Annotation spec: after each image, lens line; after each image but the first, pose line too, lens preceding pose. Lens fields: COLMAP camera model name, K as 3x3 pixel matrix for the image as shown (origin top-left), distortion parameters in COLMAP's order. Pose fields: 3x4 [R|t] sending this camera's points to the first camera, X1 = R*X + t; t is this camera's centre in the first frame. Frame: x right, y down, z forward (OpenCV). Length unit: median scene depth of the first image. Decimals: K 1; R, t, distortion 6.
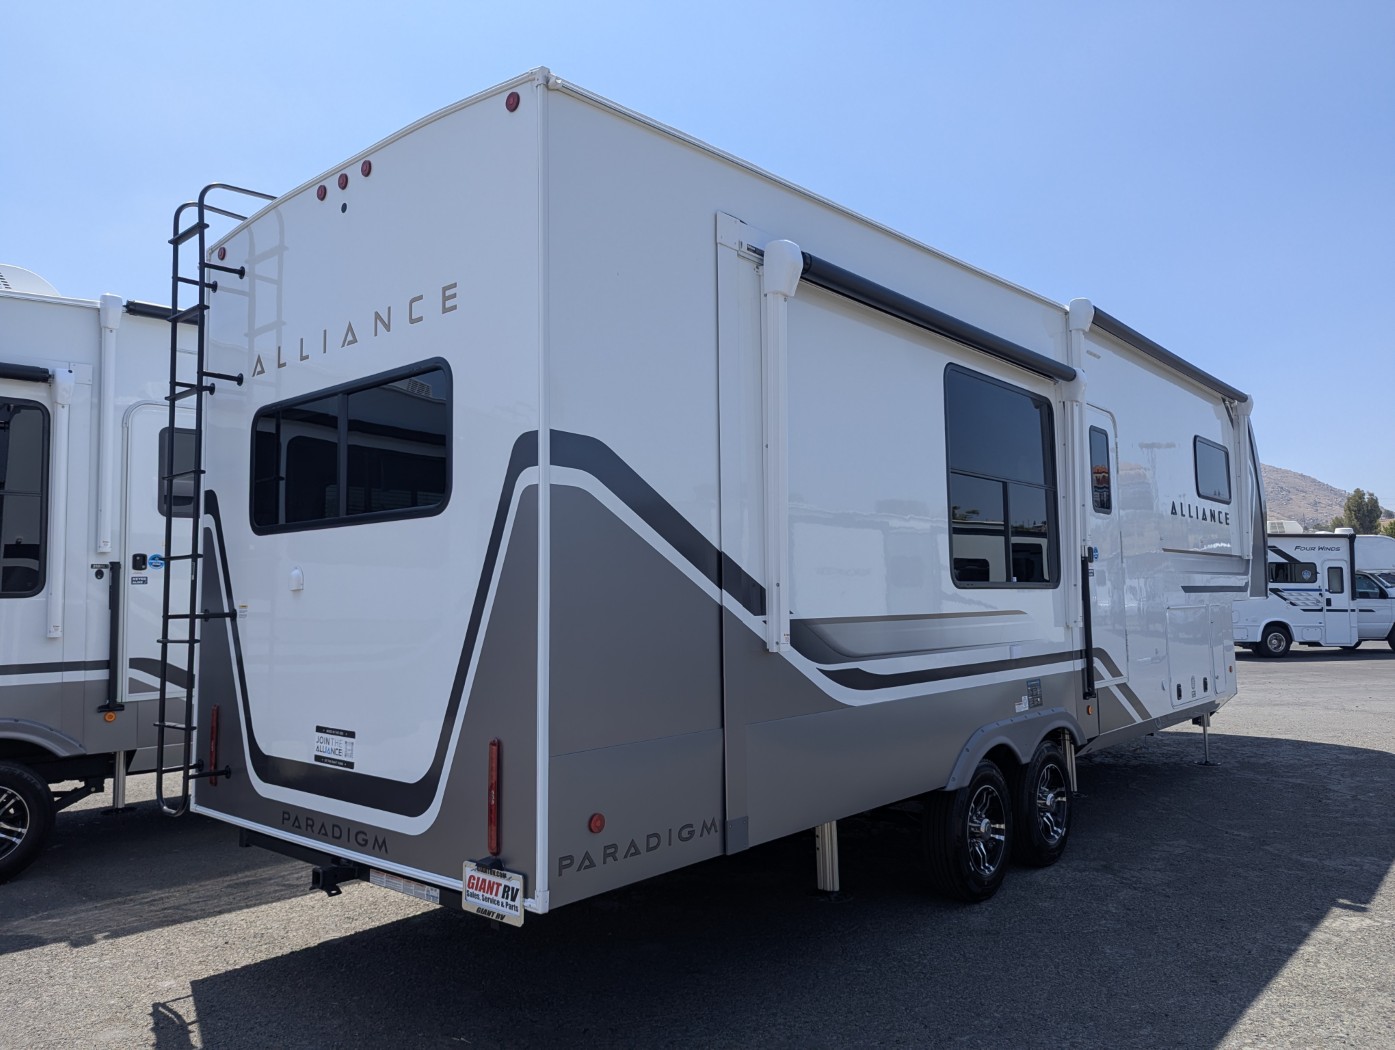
lens RADIAL K [[1020.8, 0, 692.9], [0, 1020.8, 506.7], [0, 0, 1]] dist [0.034601, -0.025684]
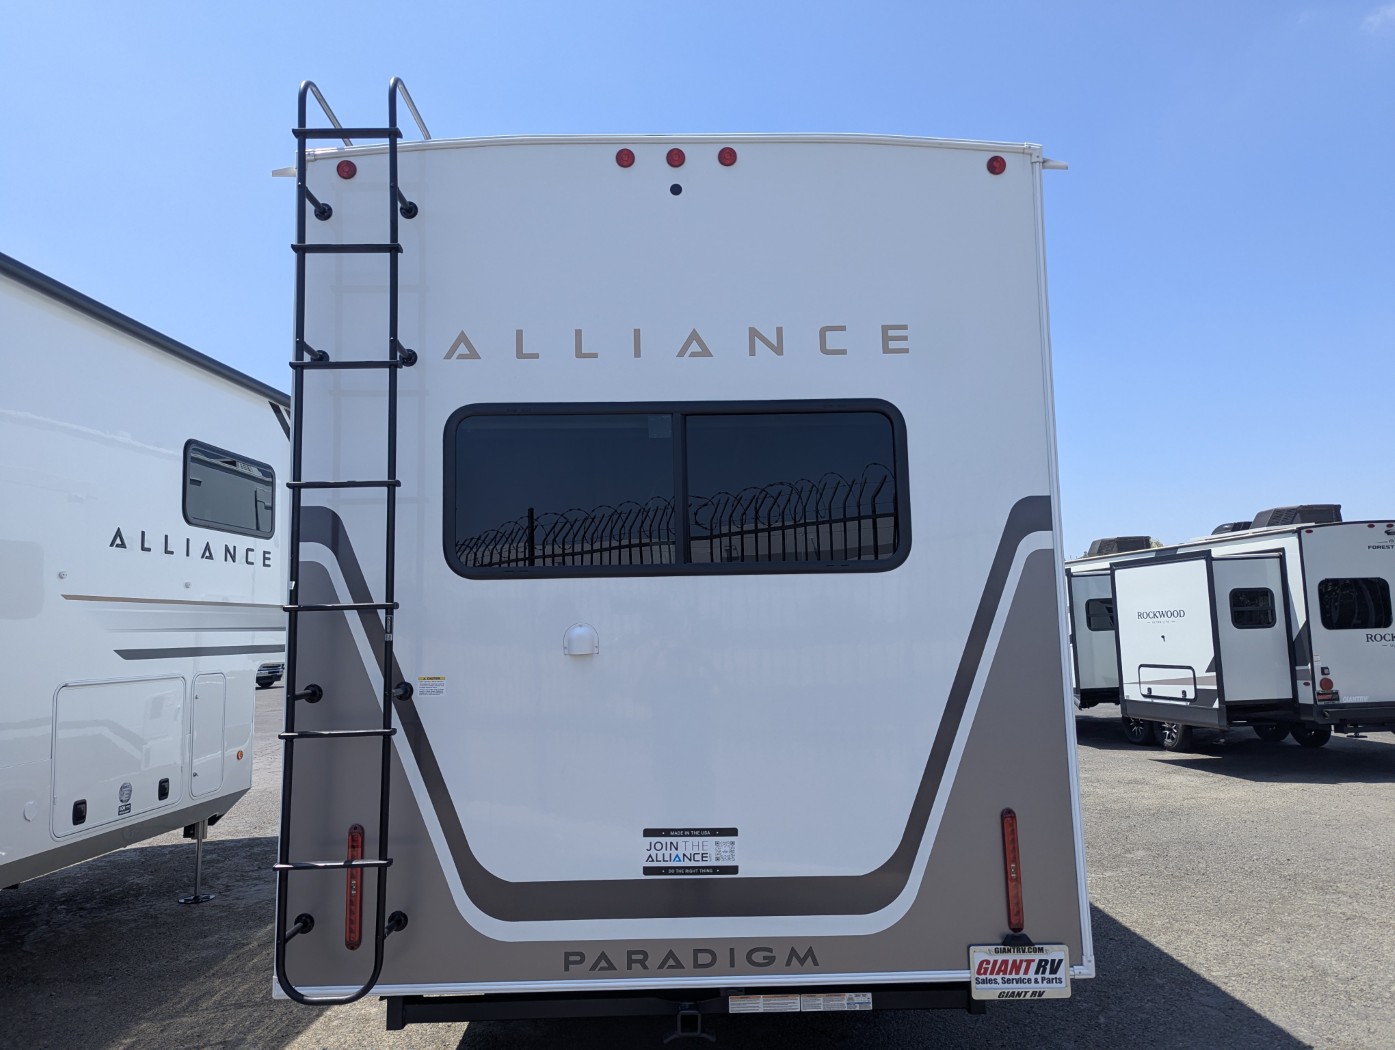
lens RADIAL K [[1020.8, 0, 692.9], [0, 1020.8, 506.7], [0, 0, 1]] dist [0.034601, -0.025684]
pose [[0.732495, 0.083571, 0.675623, -0.921045], [-0.054063, 0.996443, -0.064641, 0.017338], [-0.678622, 0.010823, 0.734408, 0.411855]]
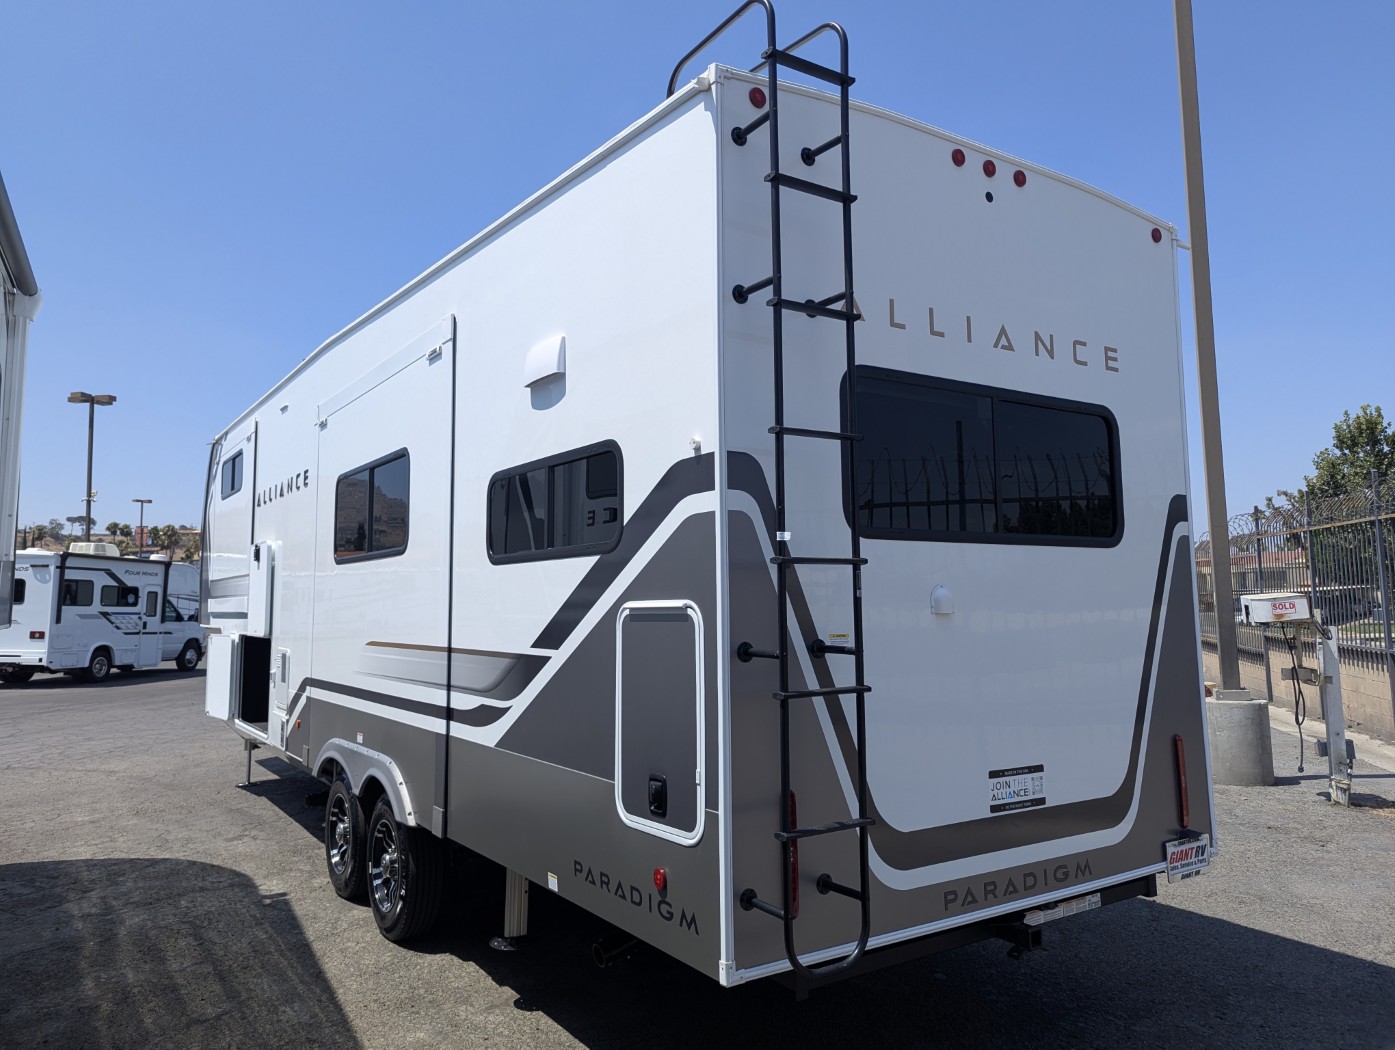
lens RADIAL K [[997.0, 0, 717.7], [0, 997.0, 488.2], [0, 0, 1]] dist [0.043224, -0.037409]
pose [[0.235619, 0.123580, 0.963956, -1.309952], [-0.082163, 0.990864, -0.106946, 0.089423], [-0.968366, -0.054003, 0.243620, 1.066130]]
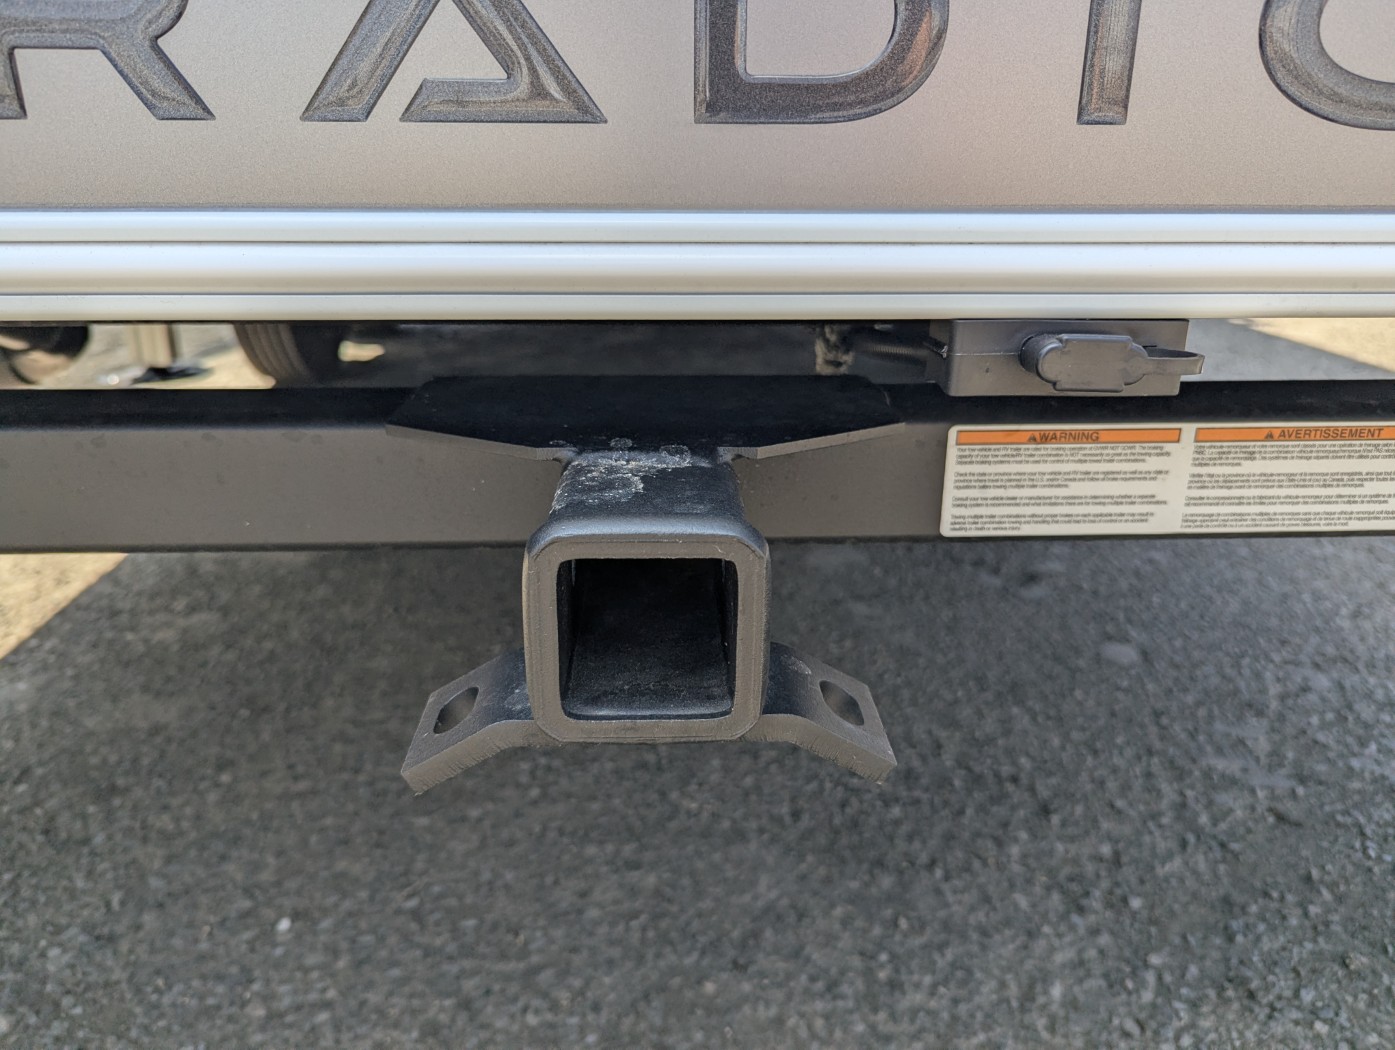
lens RADIAL K [[1020.8, 0, 692.9], [0, 1020.8, 506.7], [0, 0, 1]] dist [0.034601, -0.025684]
pose [[0.712511, -0.192723, 0.674674, -0.408022], [-0.074545, 0.935306, 0.345899, 0.323431], [-0.697689, -0.296751, 0.652049, 0.944256]]
